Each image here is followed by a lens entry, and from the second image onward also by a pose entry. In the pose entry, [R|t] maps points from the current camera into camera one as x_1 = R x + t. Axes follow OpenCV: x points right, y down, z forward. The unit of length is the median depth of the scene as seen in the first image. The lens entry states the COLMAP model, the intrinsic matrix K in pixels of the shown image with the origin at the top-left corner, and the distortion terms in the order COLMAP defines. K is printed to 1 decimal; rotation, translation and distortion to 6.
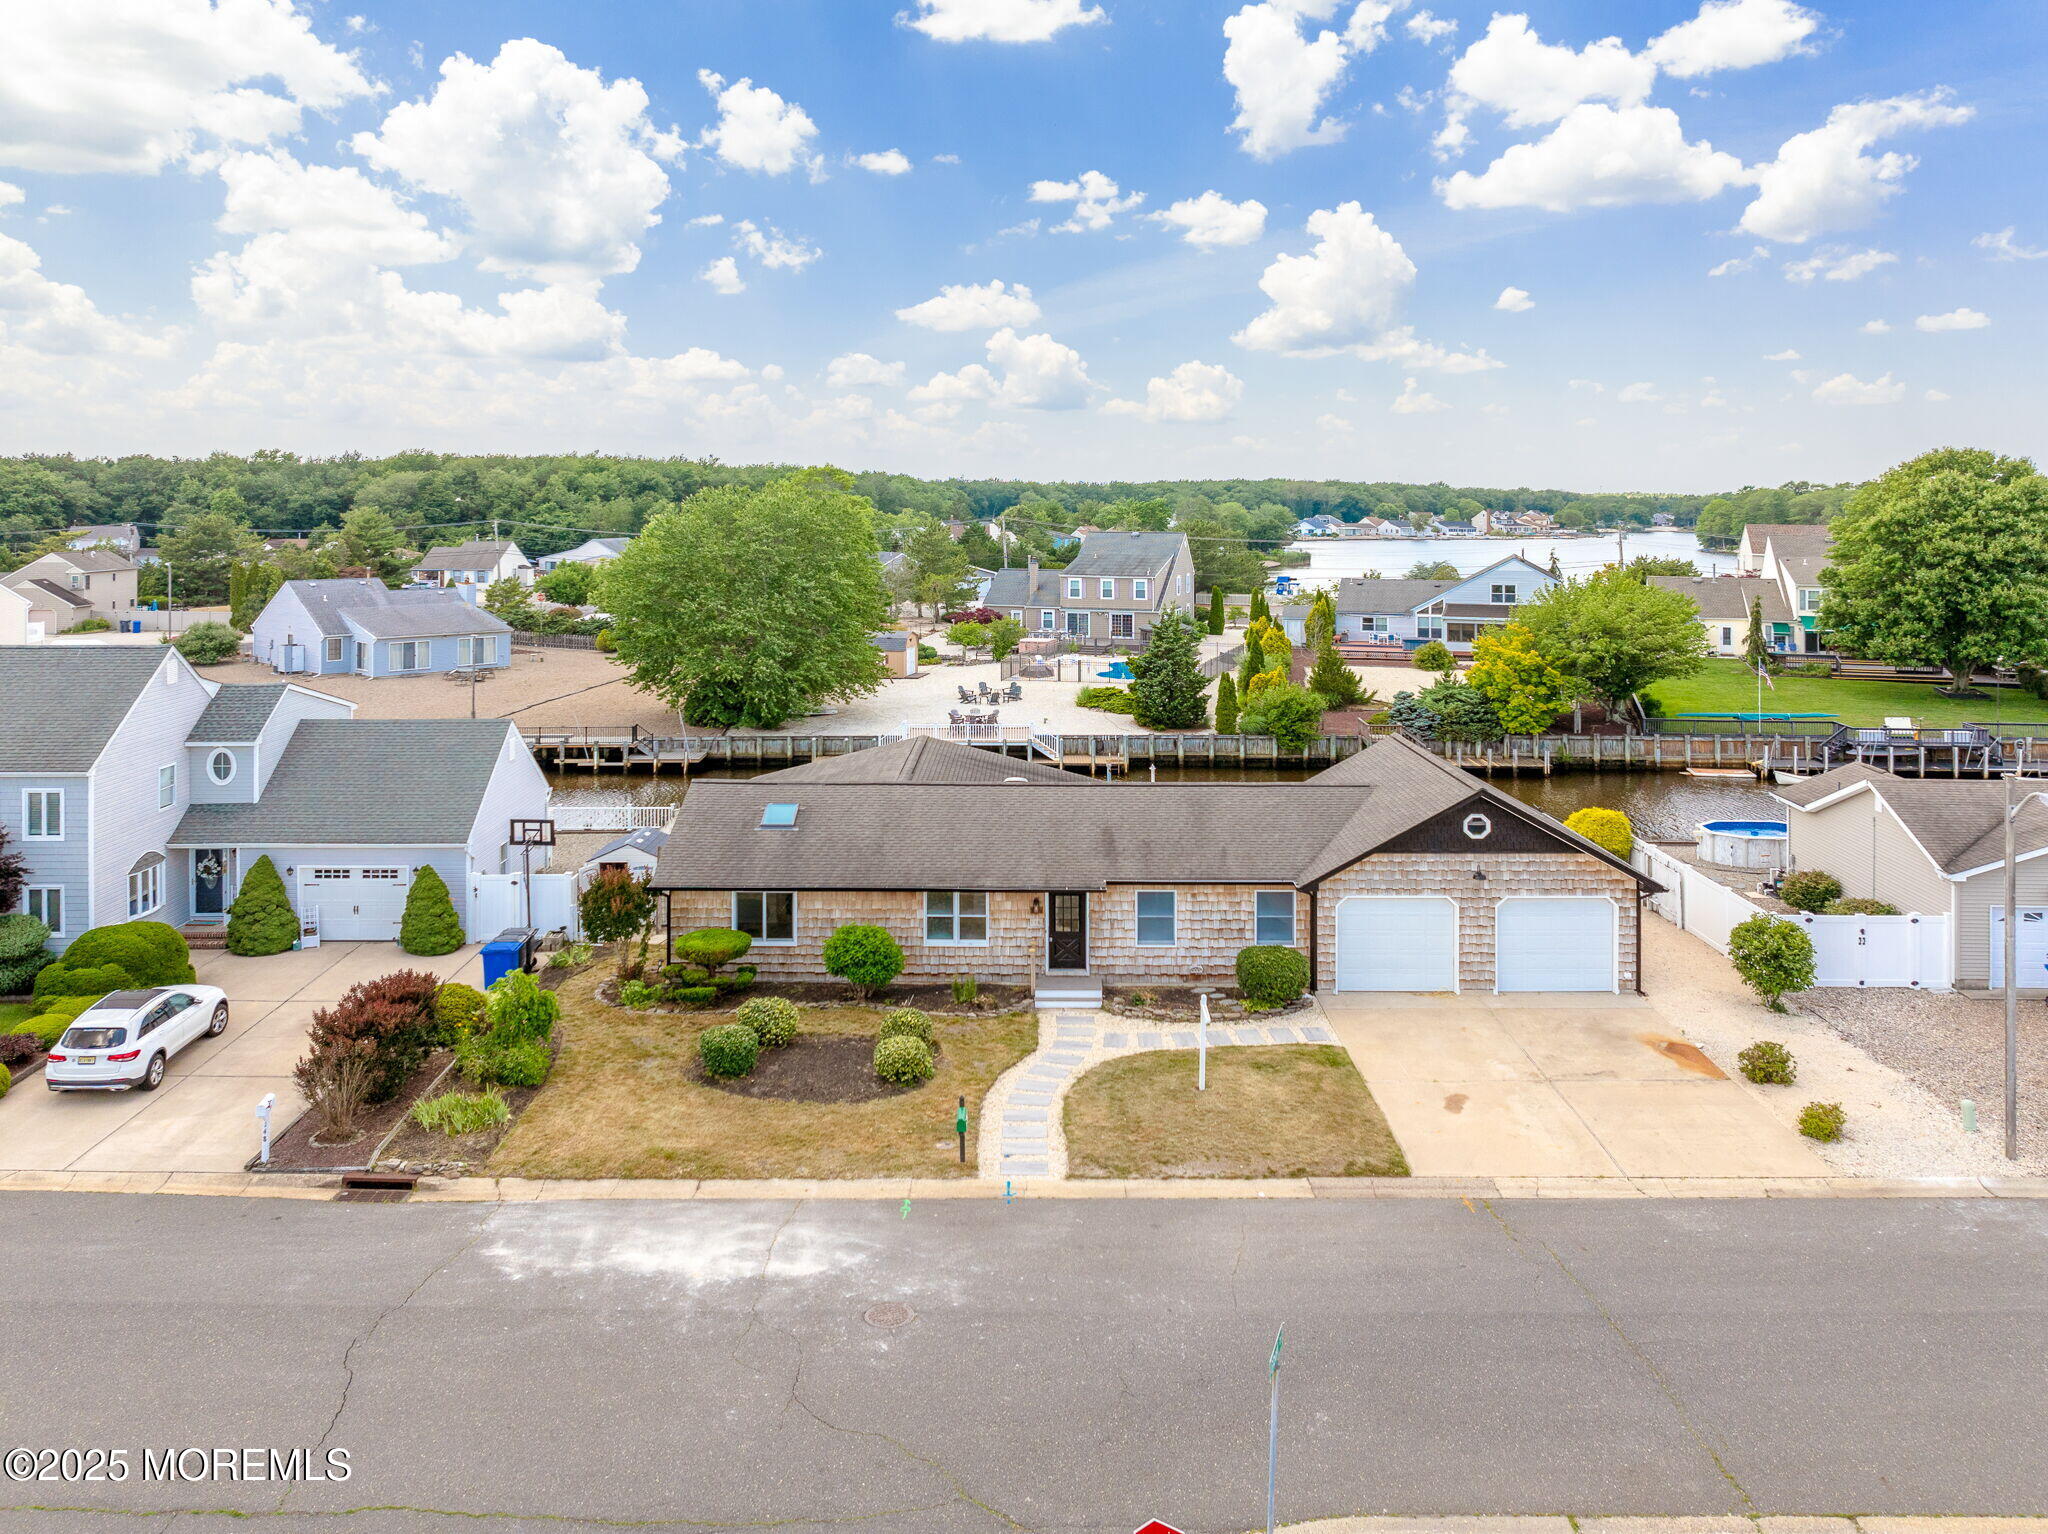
lens RADIAL K [[1508.0, 0, 1034.3], [0, 1508.0, 744.8], [0, 0, 1]] dist [-0.036847, -0.000395]
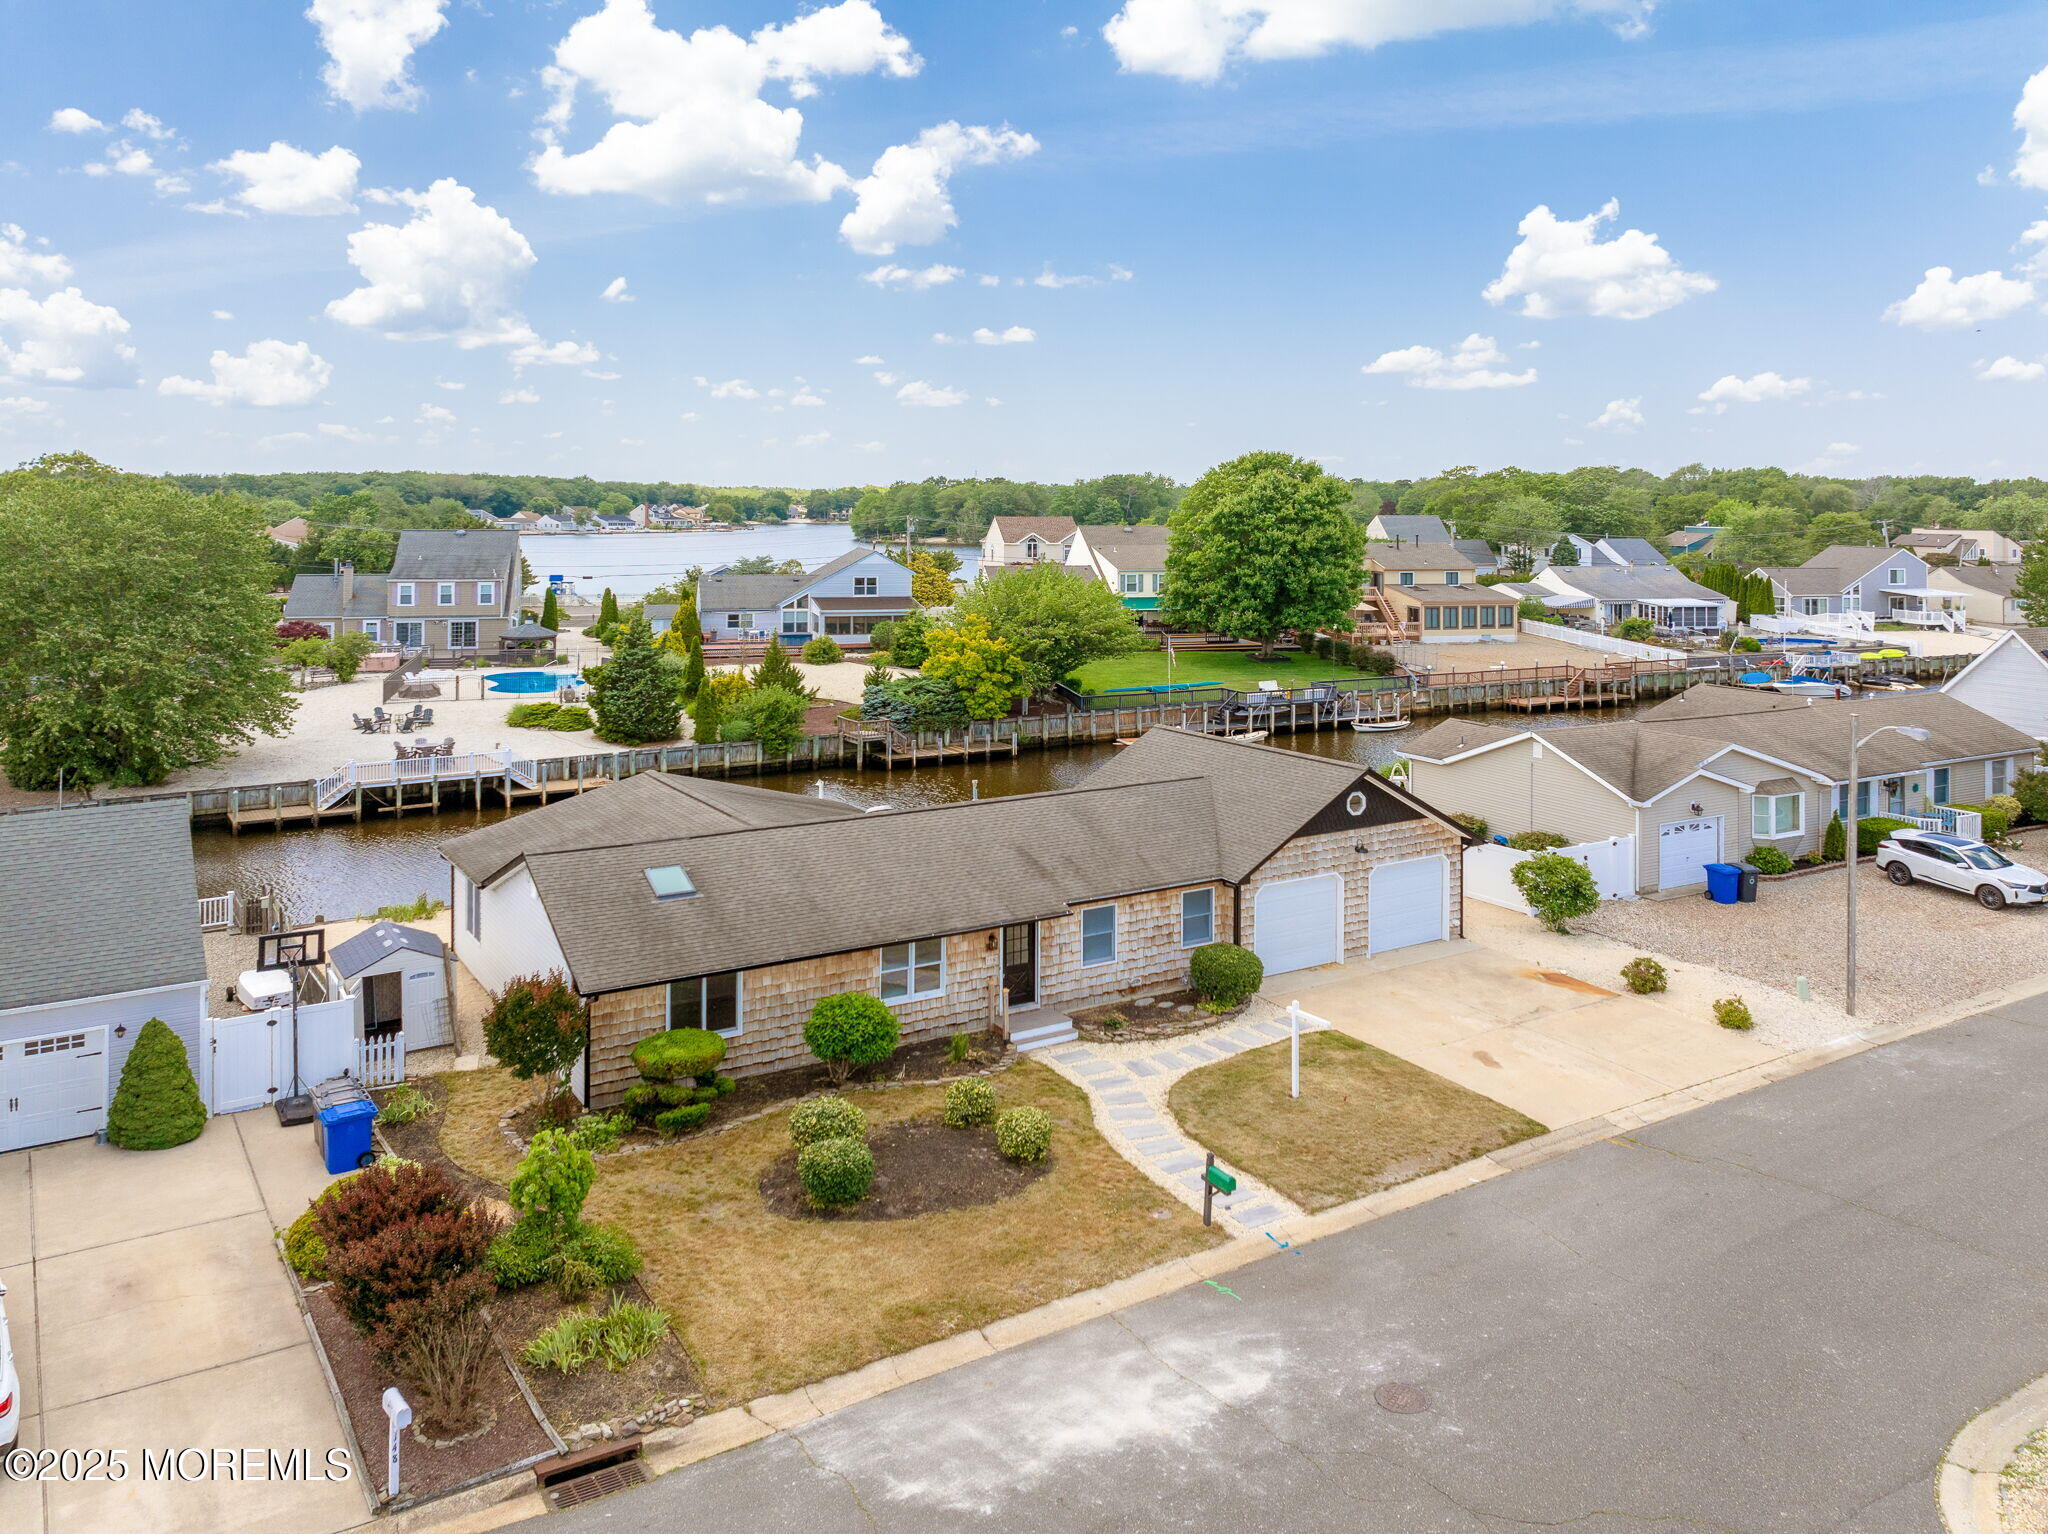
lens RADIAL K [[1508.0, 0, 1047.1], [0, 1508.0, 741.7], [0, 0, 1]] dist [-0.036847, -0.000395]
pose [[0.841332, -0.082583, 0.534172, -0.445438], [0.081458, 0.996344, 0.025736, -0.034488], [-0.534345, 0.021860, 0.844984, 0.209088]]
